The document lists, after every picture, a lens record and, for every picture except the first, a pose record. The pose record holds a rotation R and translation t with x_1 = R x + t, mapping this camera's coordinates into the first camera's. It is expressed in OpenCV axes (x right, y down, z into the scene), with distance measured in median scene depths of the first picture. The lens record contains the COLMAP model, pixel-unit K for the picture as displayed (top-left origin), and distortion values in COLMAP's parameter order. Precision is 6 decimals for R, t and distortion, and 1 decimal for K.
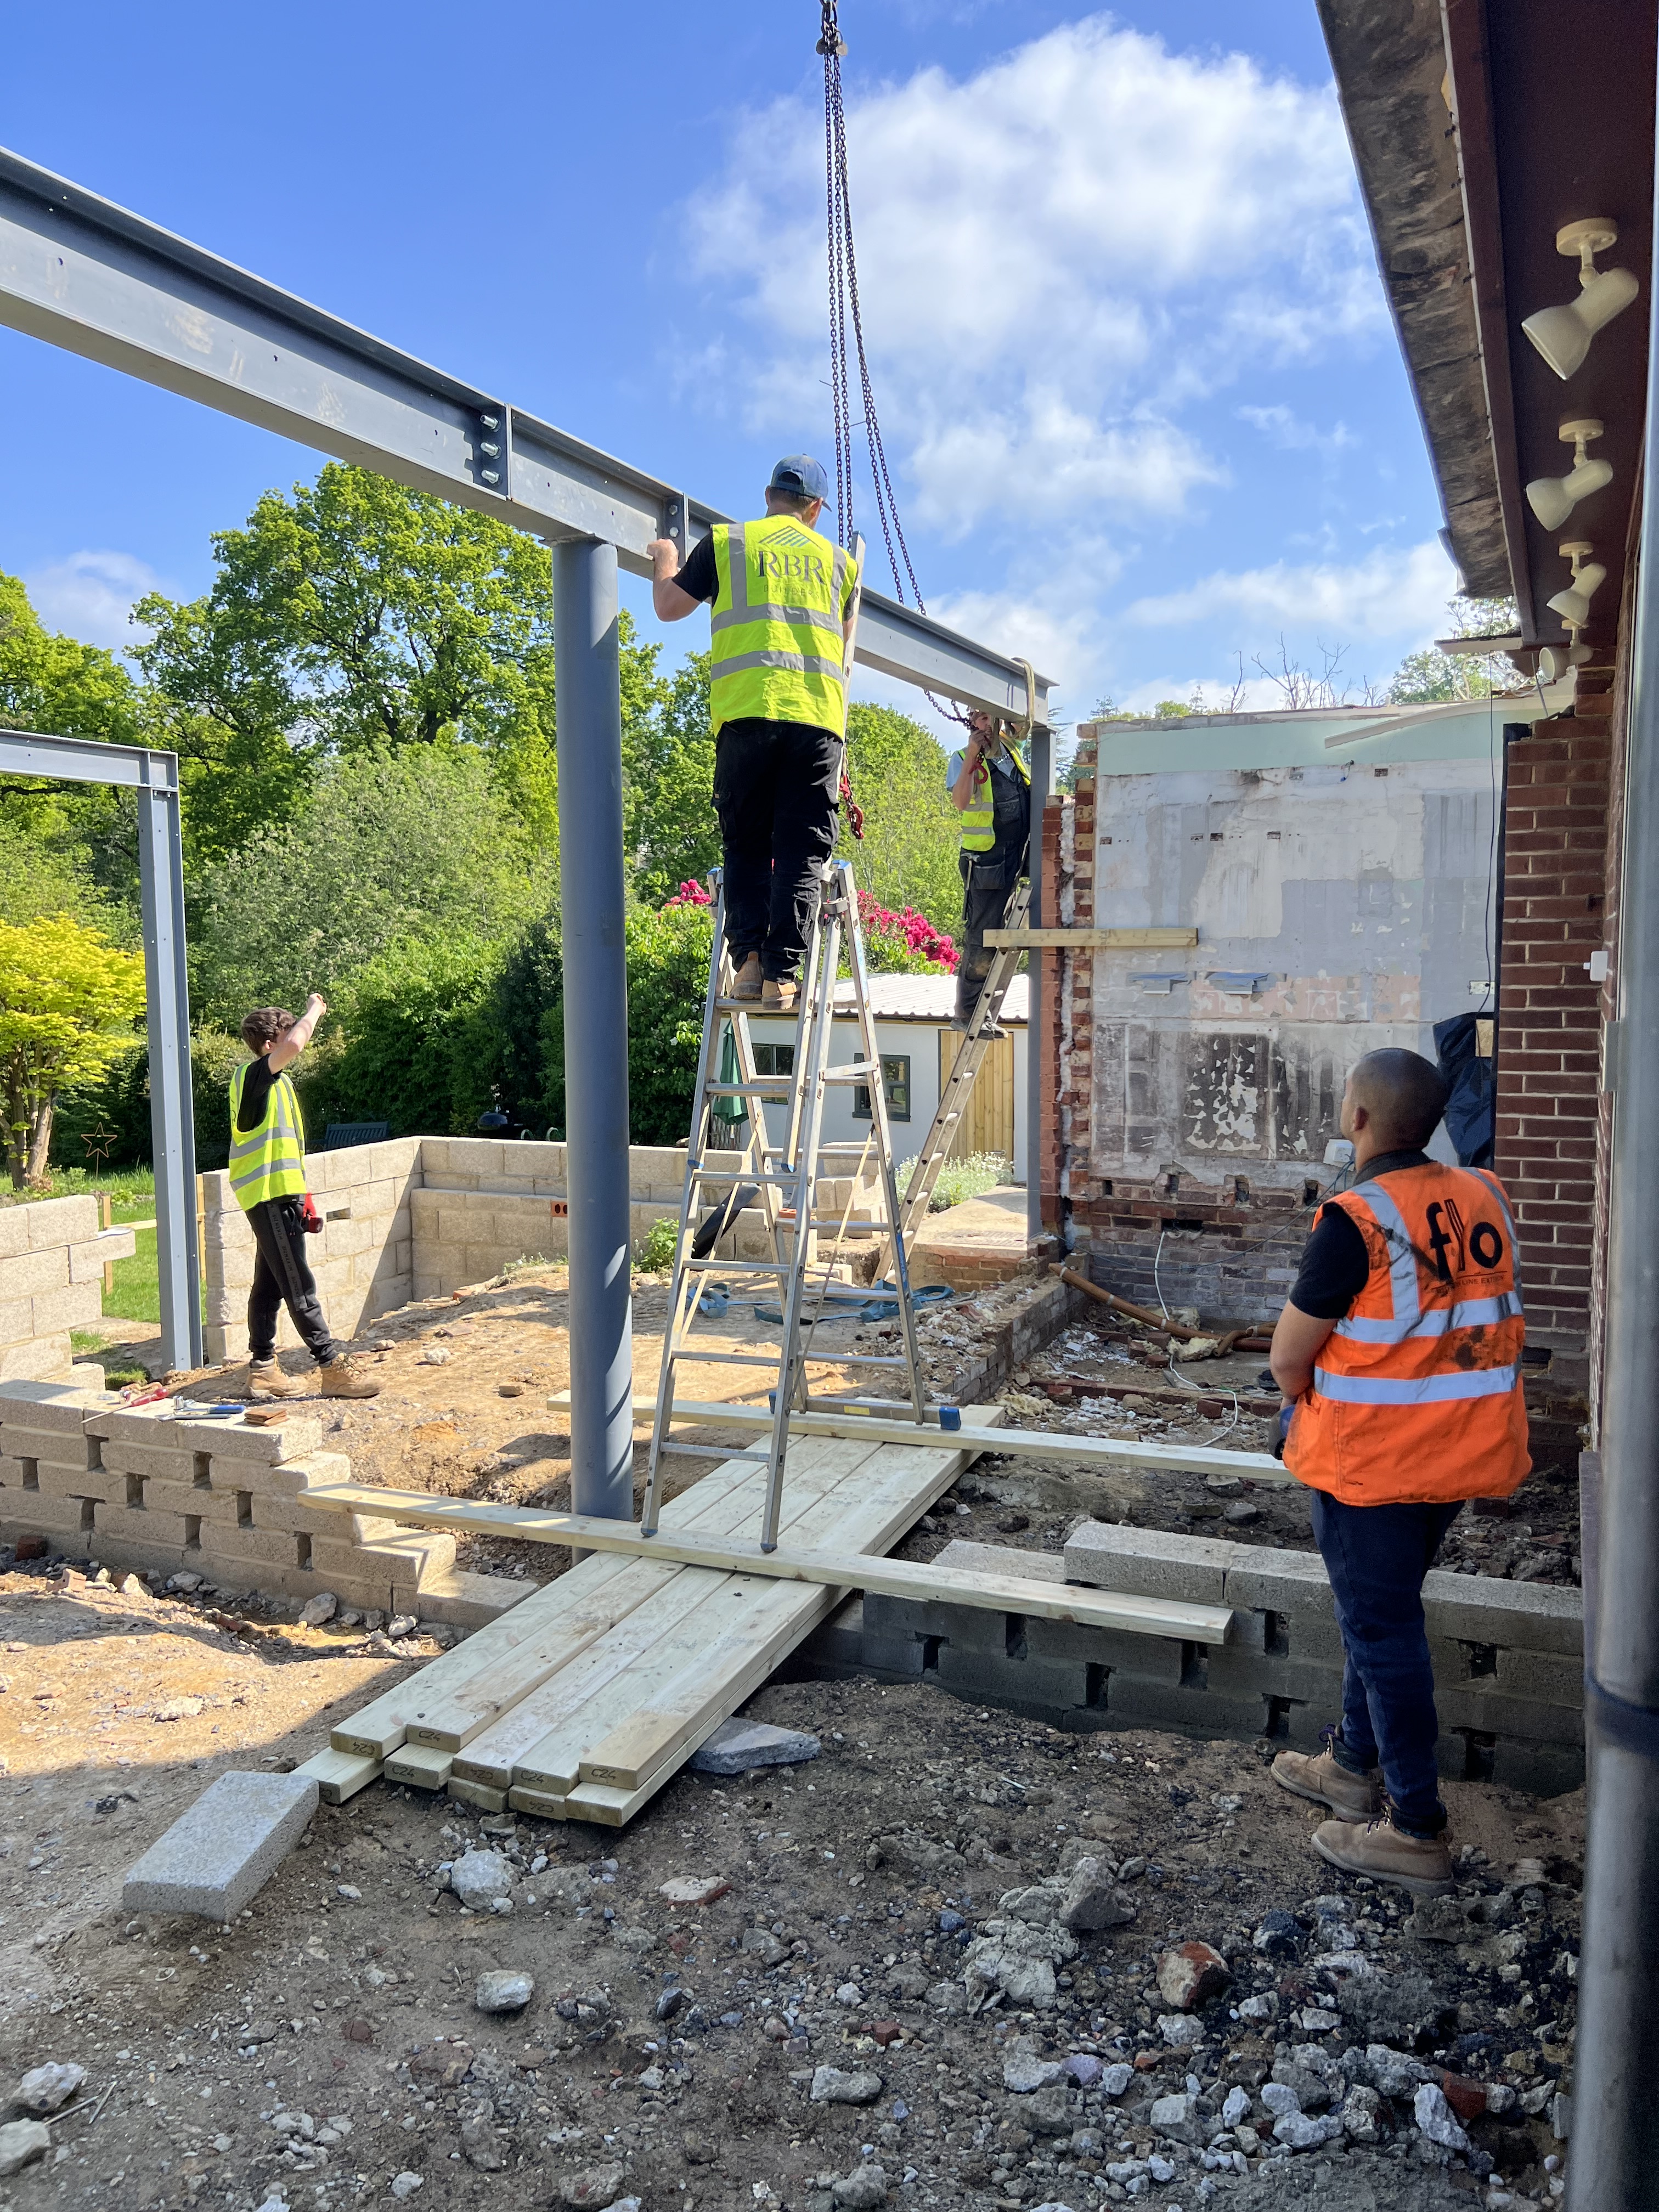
lens RADIAL K [[1658.6, 0, 831.1], [0, 1658.6, 1108.7], [0, 0, 1]] dist [0.045589, -0.052964]
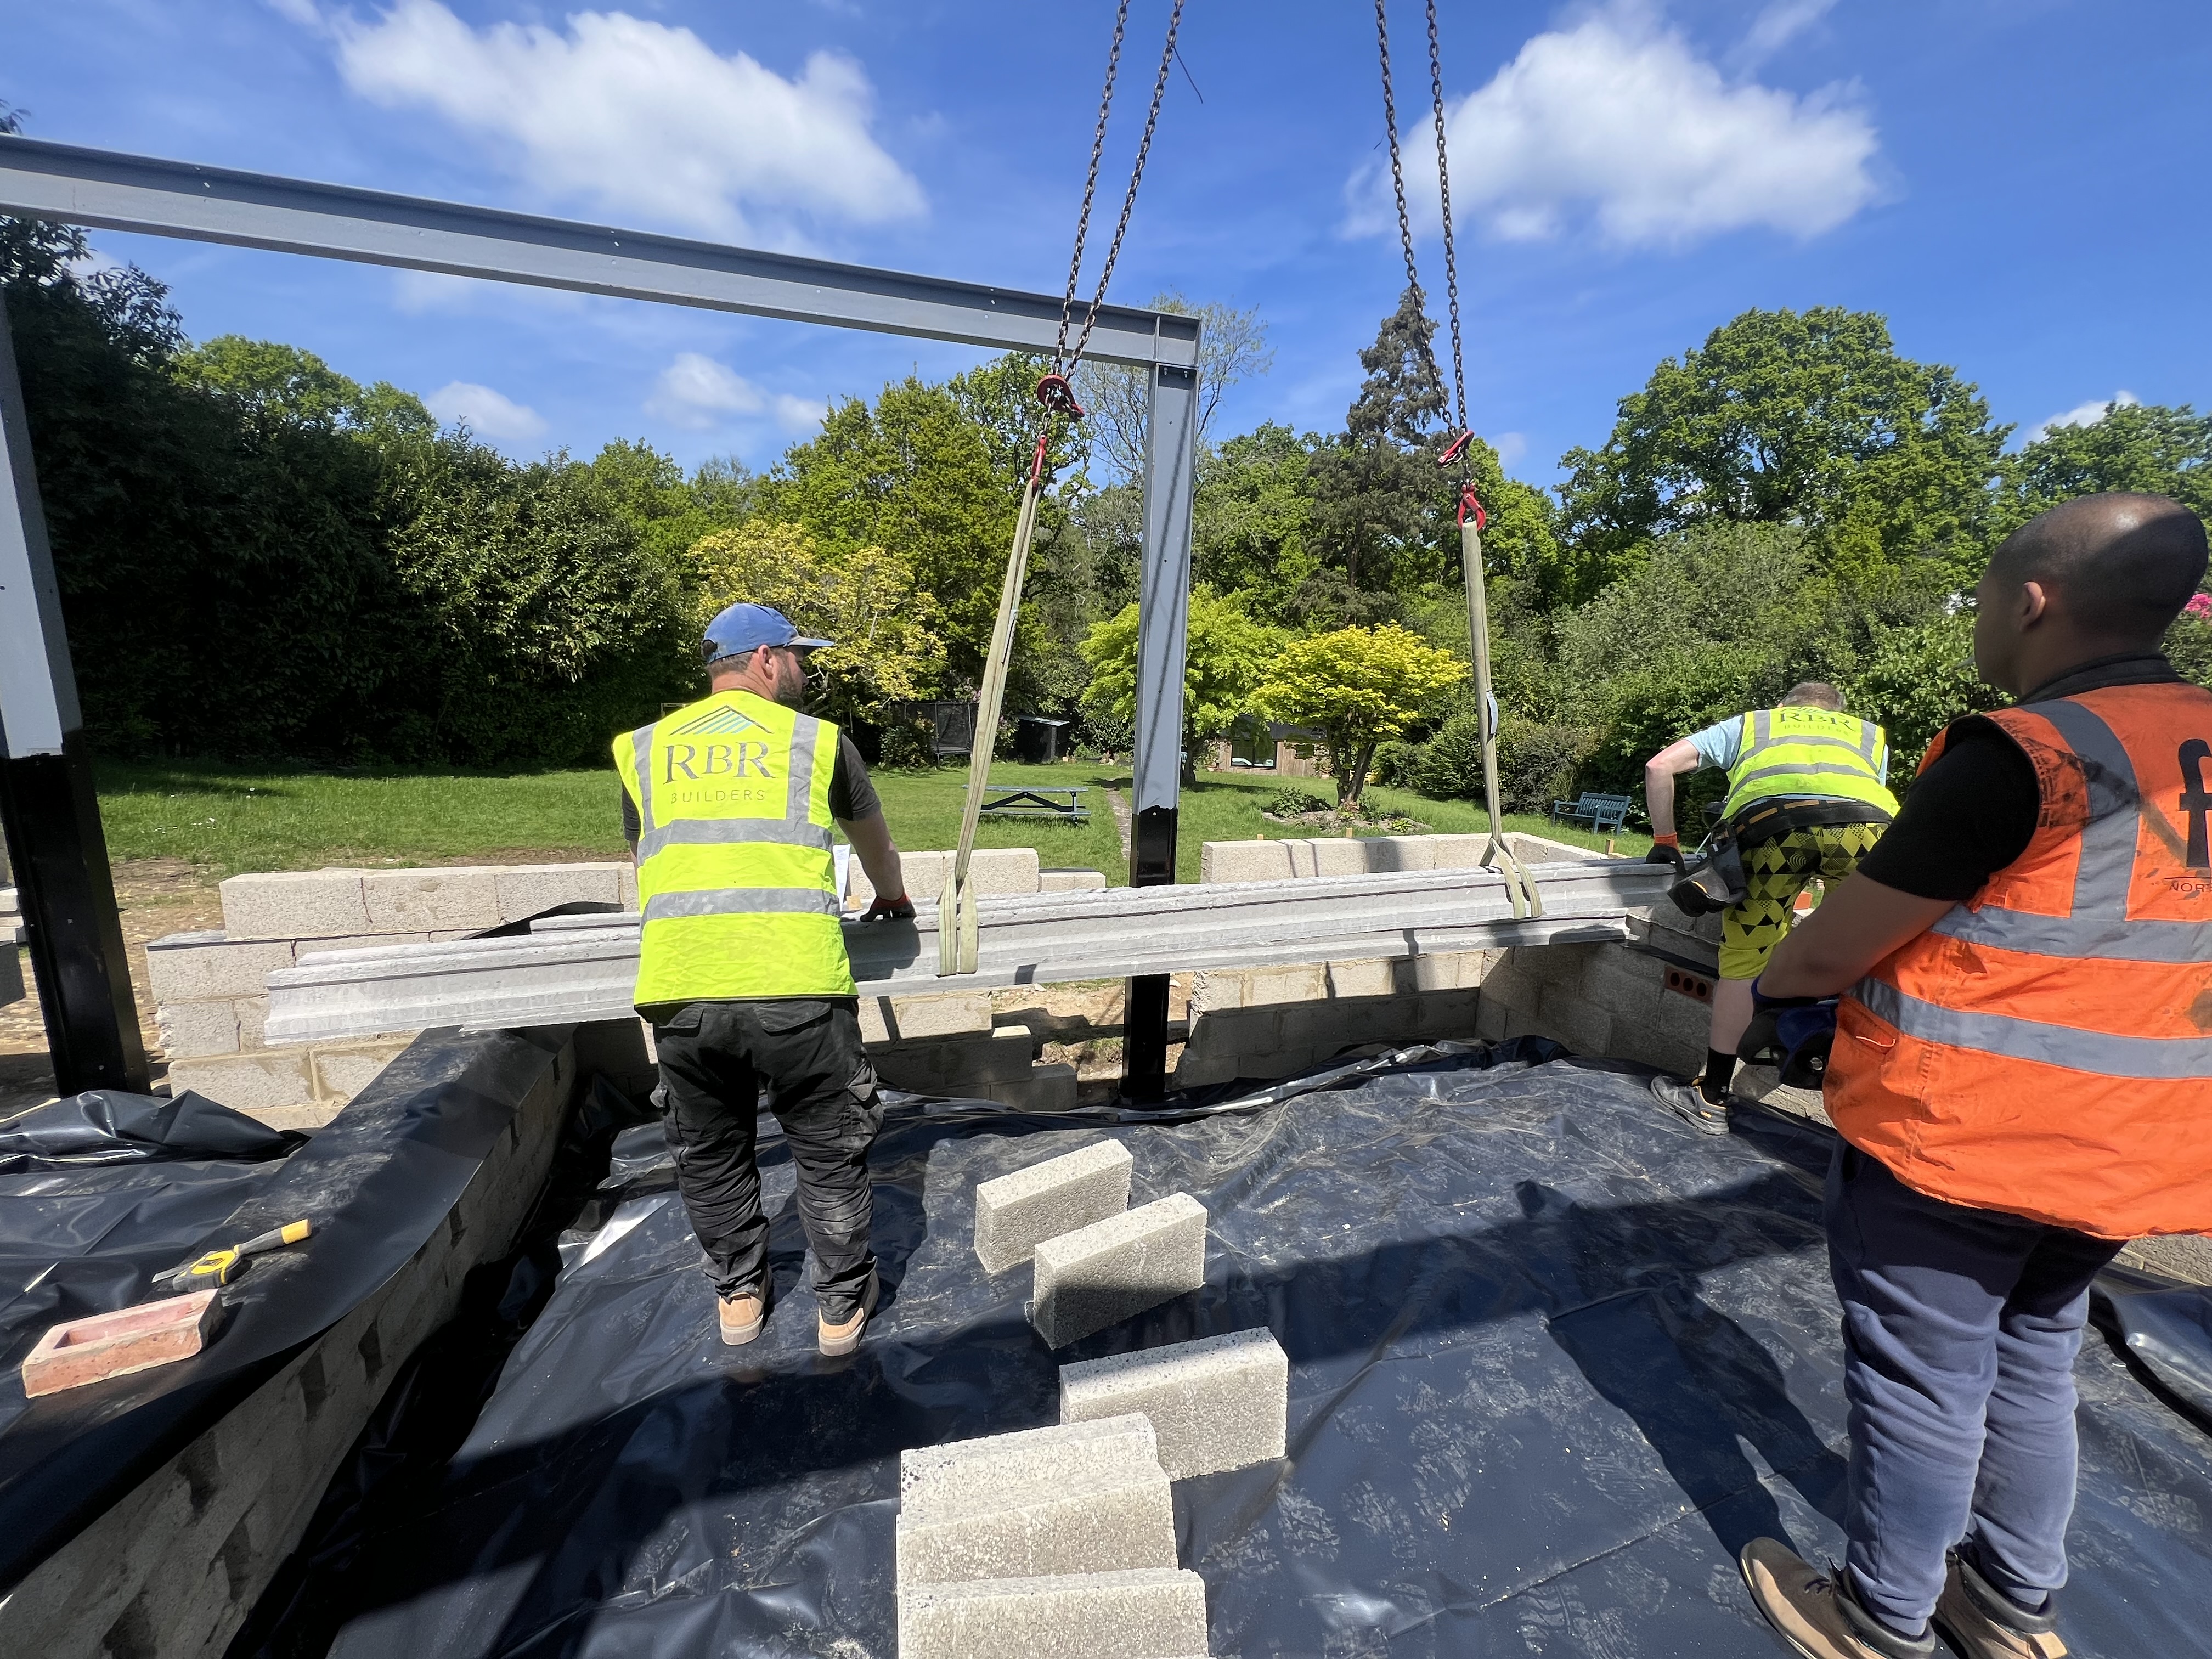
lens RADIAL K [[884.4, 0, 1100.0], [0, 884.4, 833.0], [0, 0, 1]] dist [-0.003764, 0.001039]
pose [[0.649992, 0.172537, -0.740096, -0.076390], [-0.111940, 0.985000, 0.131319, -0.022260], [0.751652, -0.002510, 0.659555, 0.701863]]
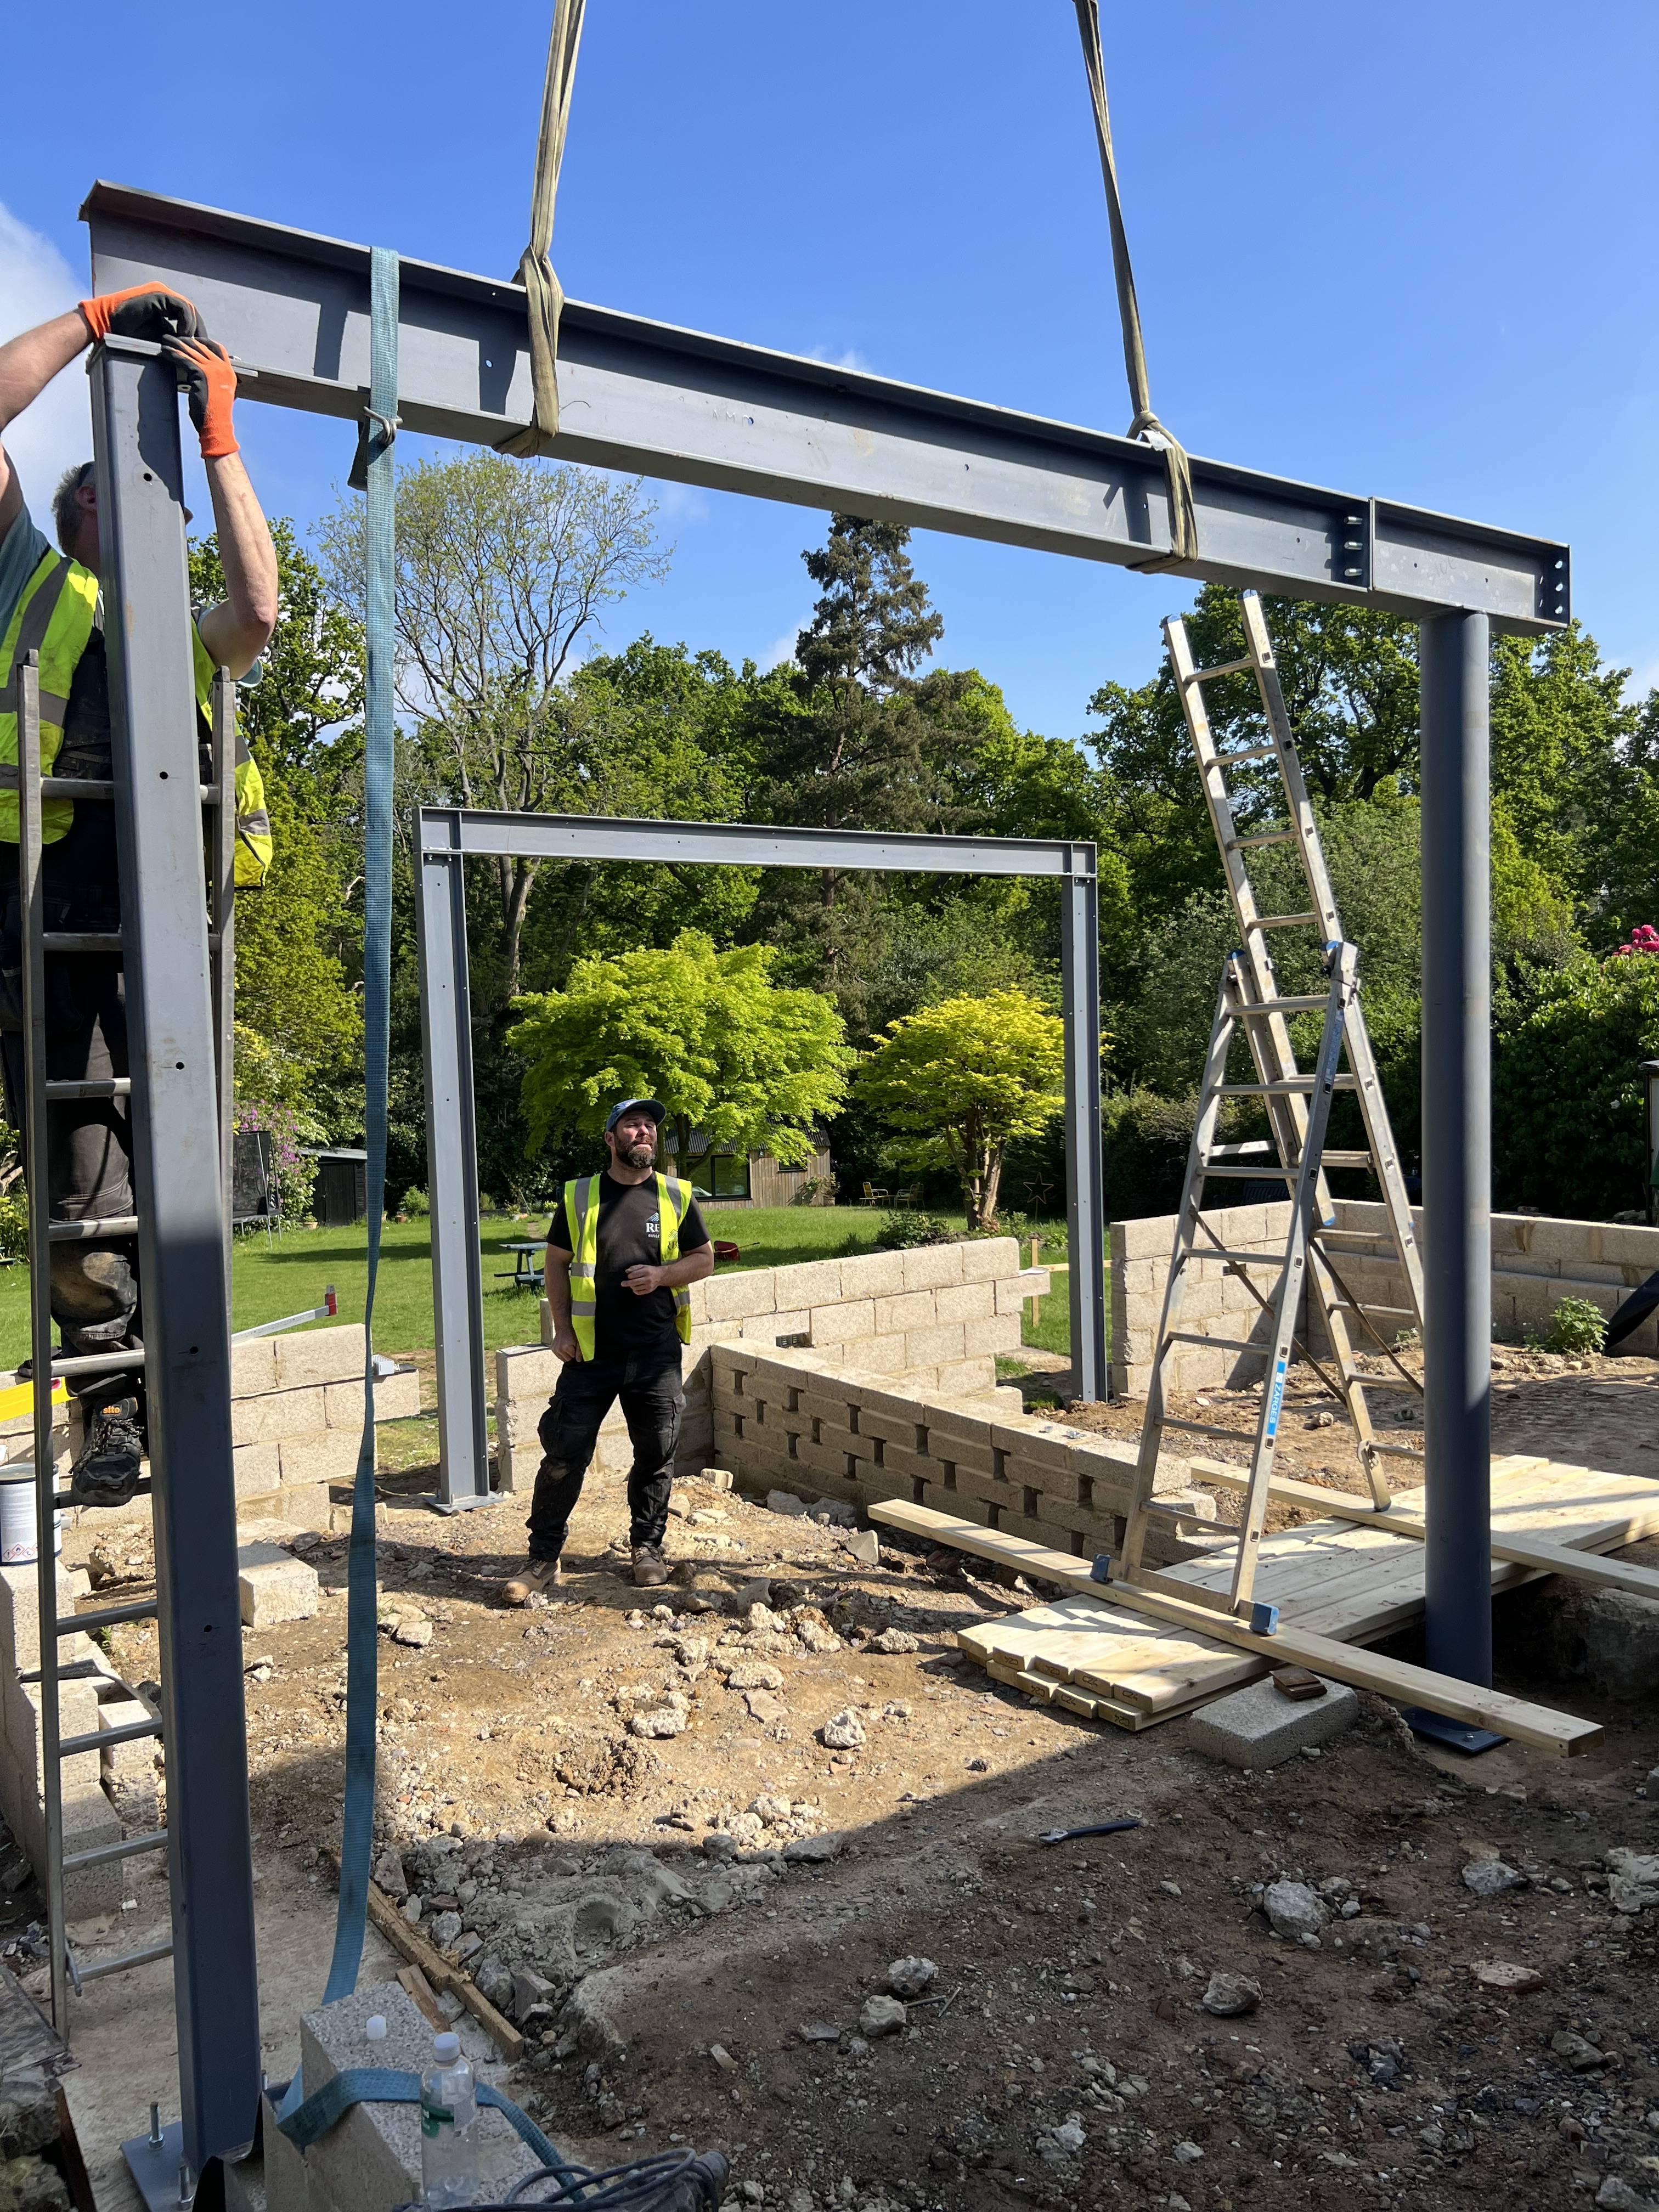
lens RADIAL K [[1658.6, 0, 837.1], [0, 1658.6, 1124.7], [0, 0, 1]] dist [0.045589, -0.052964]
pose [[0.856405, 0.017064, -0.516023, 0.030508], [-0.030017, 0.999409, -0.016769, -0.002204], [0.515431, 0.029851, 0.856411, -0.023890]]
